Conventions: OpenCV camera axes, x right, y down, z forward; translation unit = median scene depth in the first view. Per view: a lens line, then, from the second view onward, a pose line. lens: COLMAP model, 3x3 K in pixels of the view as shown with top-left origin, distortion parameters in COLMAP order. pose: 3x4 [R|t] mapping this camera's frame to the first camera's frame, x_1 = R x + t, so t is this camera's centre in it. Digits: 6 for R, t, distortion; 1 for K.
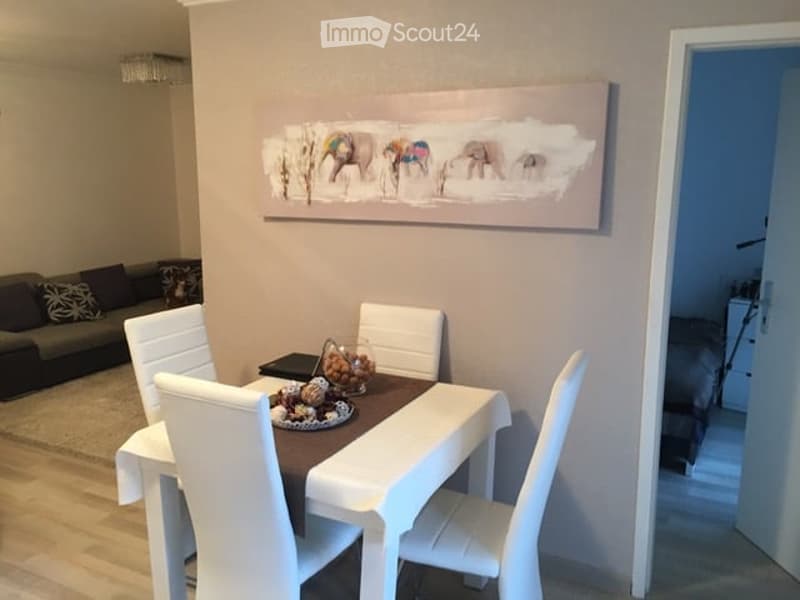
lens RADIAL K [[676.7, 0, 399.0], [0, 676.7, 304.9], [0, 0, 1]] dist [0.117152, -0.187834]
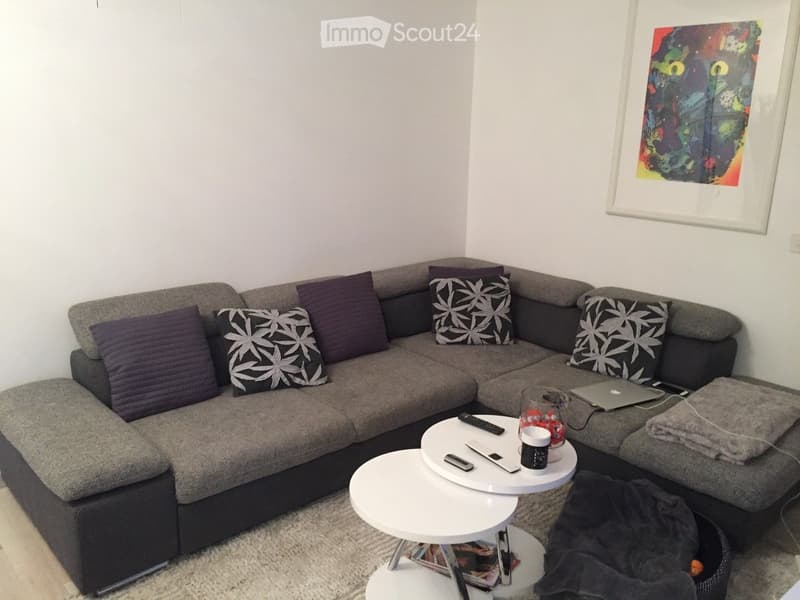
lens RADIAL K [[676.7, 0, 399.0], [0, 676.7, 304.9], [0, 0, 1]] dist [0.117152, -0.187834]
pose [[0.930007, 0.099656, -0.353774, -0.204100], [-0.079100, 0.994253, 0.072136, -0.082737], [0.358930, -0.039104, 0.932545, 0.548692]]
